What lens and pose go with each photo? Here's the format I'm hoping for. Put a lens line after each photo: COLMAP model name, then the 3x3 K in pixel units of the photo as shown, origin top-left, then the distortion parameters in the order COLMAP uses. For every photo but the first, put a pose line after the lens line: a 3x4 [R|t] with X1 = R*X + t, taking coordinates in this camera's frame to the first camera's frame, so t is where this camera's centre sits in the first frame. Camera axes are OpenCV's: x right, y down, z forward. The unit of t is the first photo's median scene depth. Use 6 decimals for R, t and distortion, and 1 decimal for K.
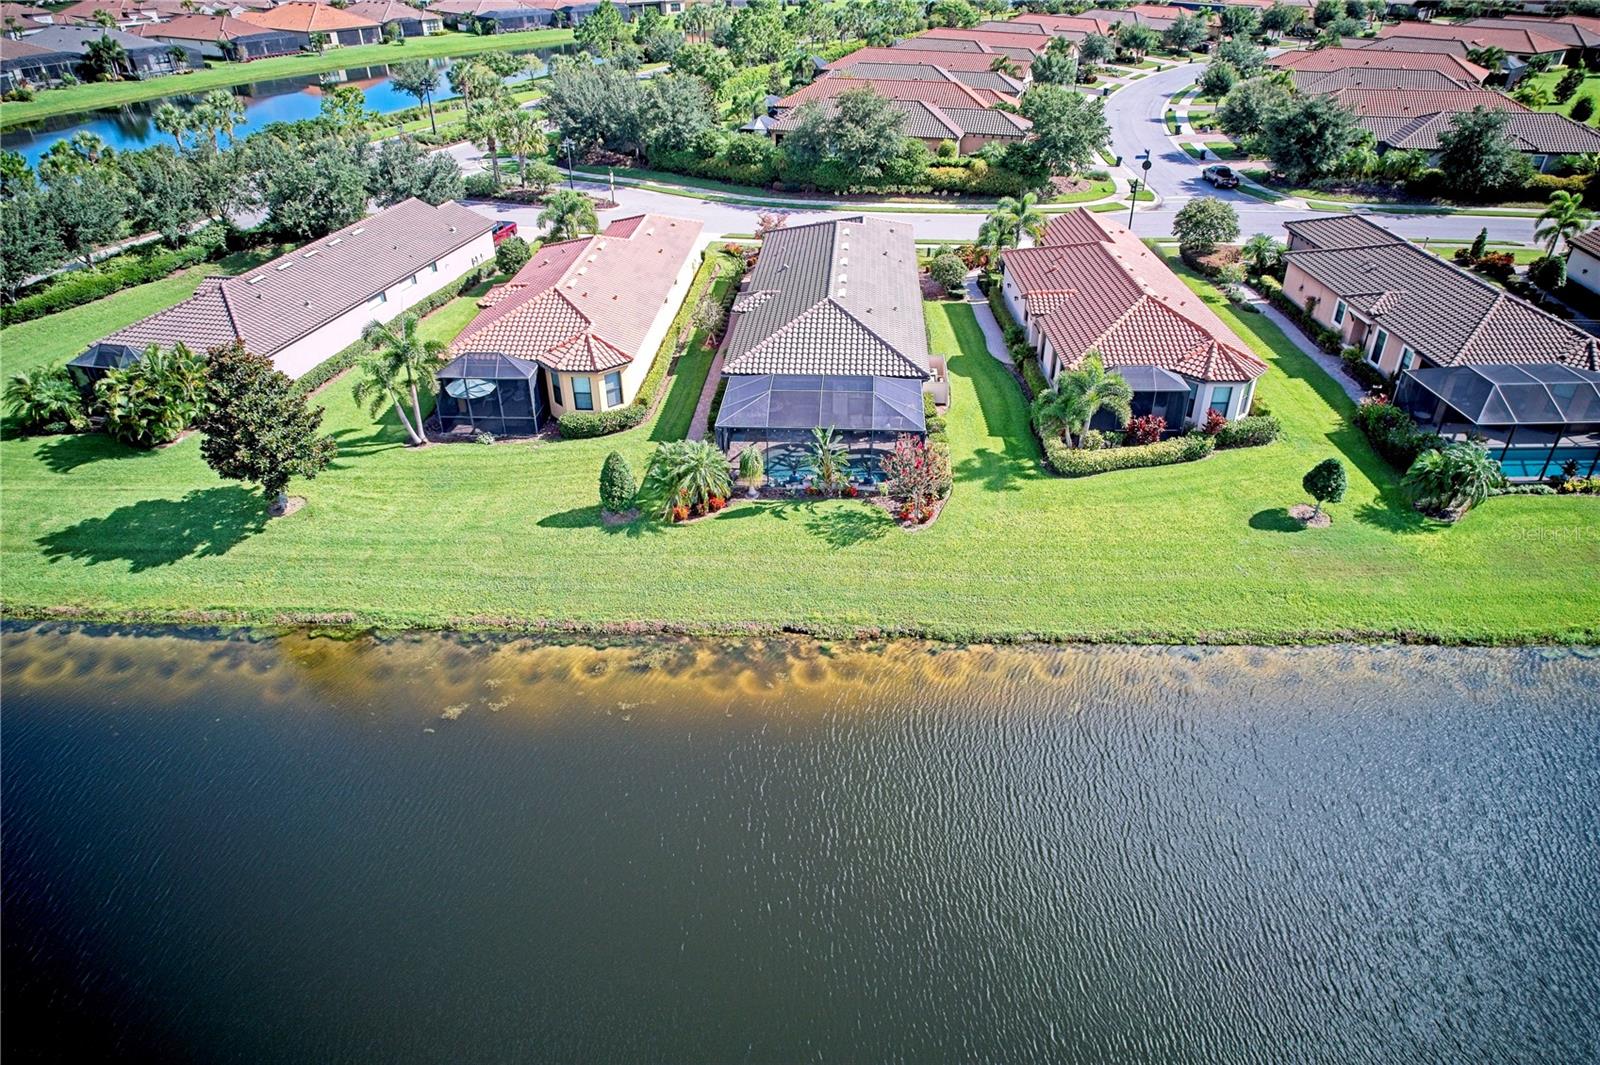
lens RADIAL K [[1022.1, 0, 801.5], [0, 1022.1, 540.0], [0, 0, 1]] dist [-0.076321, 0.068027]
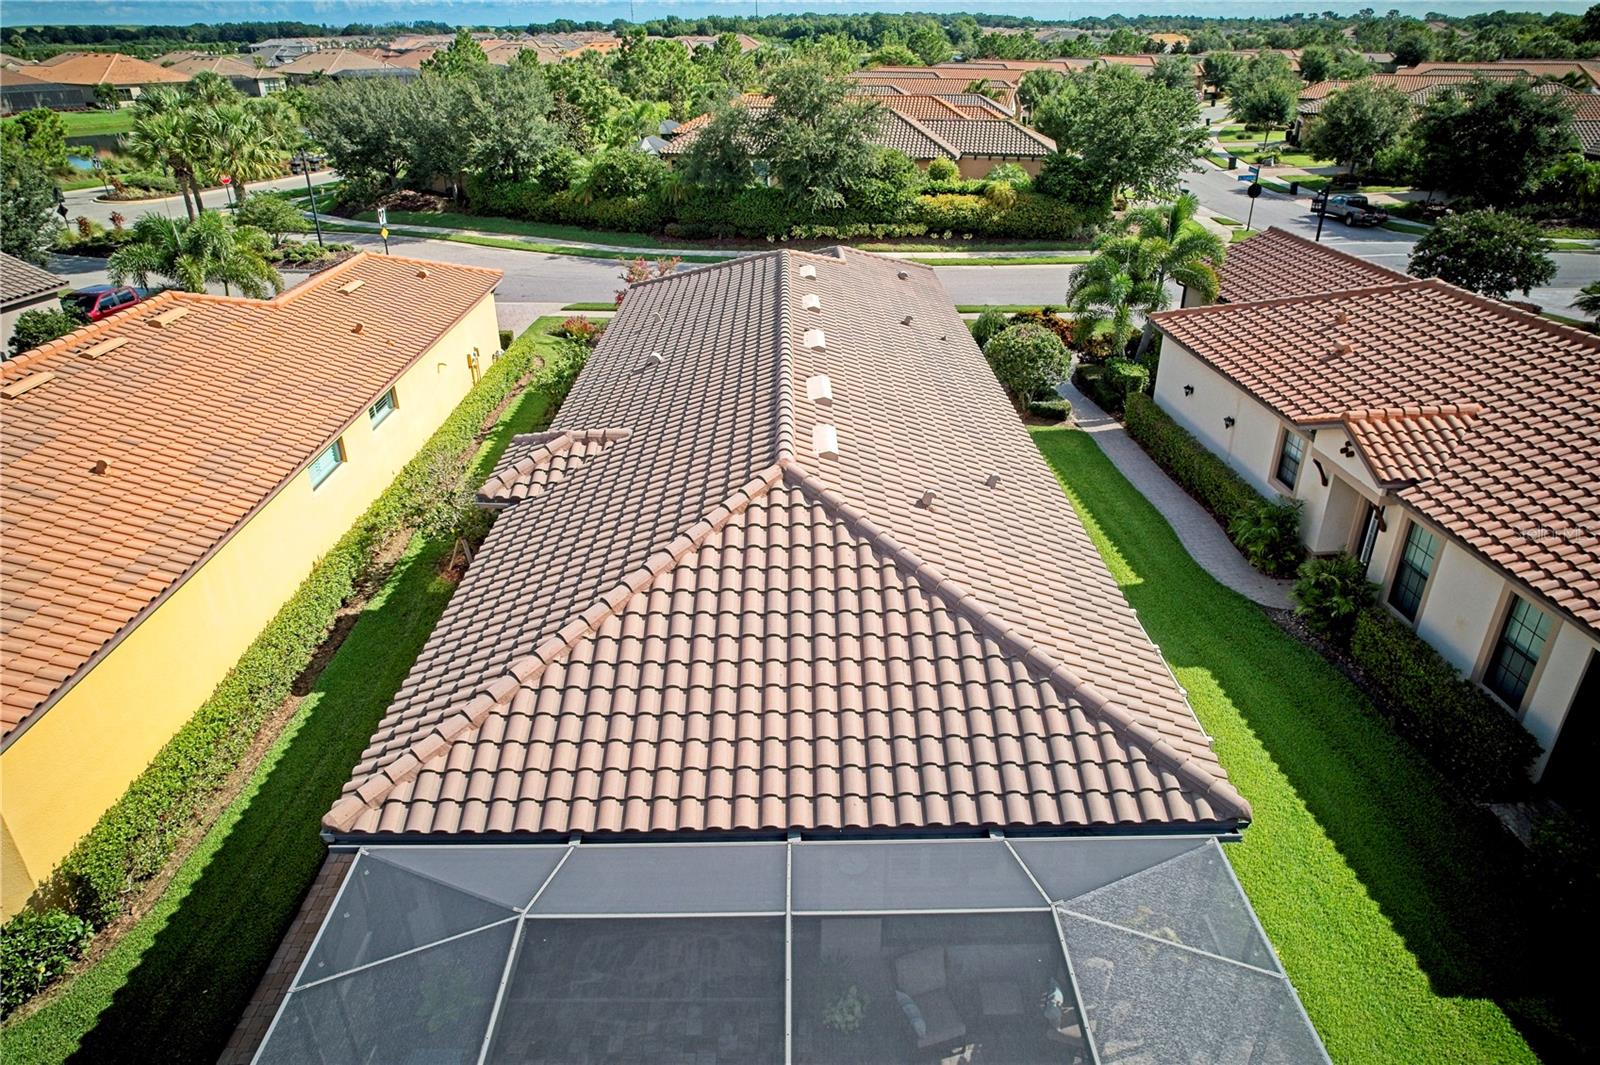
lens RADIAL K [[1029.2, 0, 800.0], [0, 1029.2, 532.5], [0, 0, 1]] dist [-0.088009, 0.084004]
pose [[0.997342, -0.032889, 0.065014, 0.012903], [0.038976, 0.994744, -0.094690, -0.198930], [-0.061558, 0.096972, 0.993382, 0.747149]]
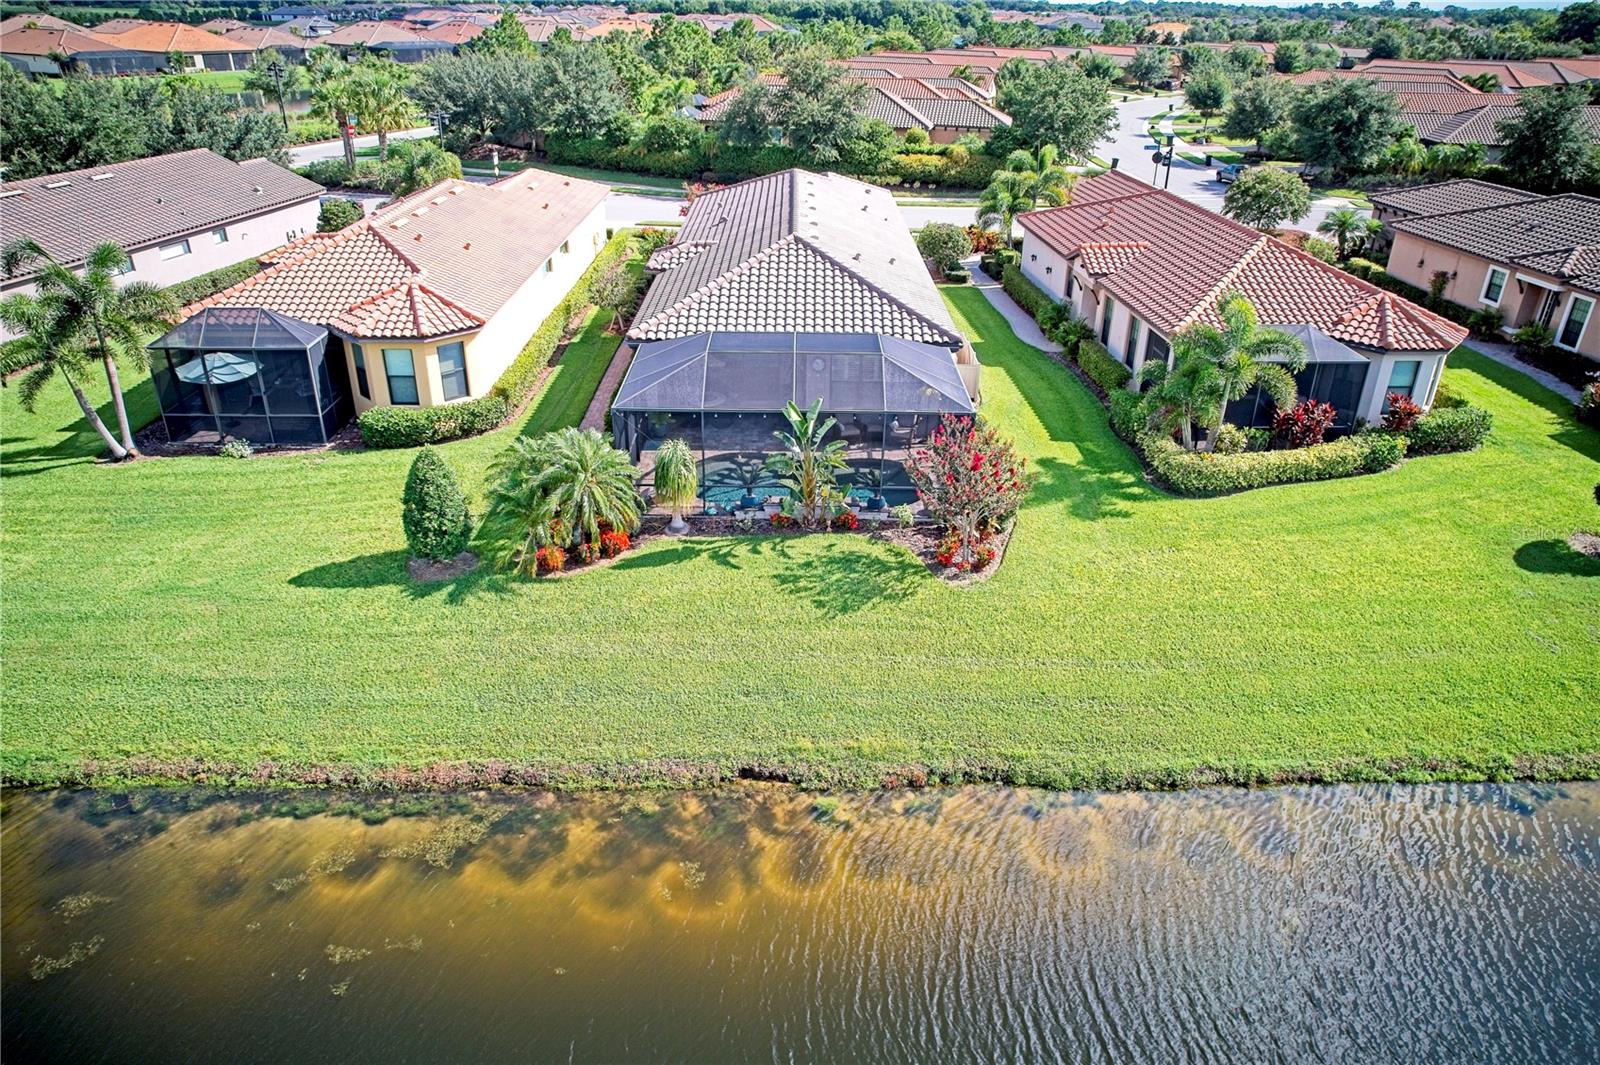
lens RADIAL K [[1064.7, 0, 801.1], [0, 1064.7, 538.2], [0, 0, 1]] dist [-0.087457, 0.083194]
pose [[0.997720, -0.011164, 0.066565, -0.016587], [0.016861, 0.996182, -0.085654, 0.012266], [-0.065355, 0.086581, 0.994099, 0.358117]]
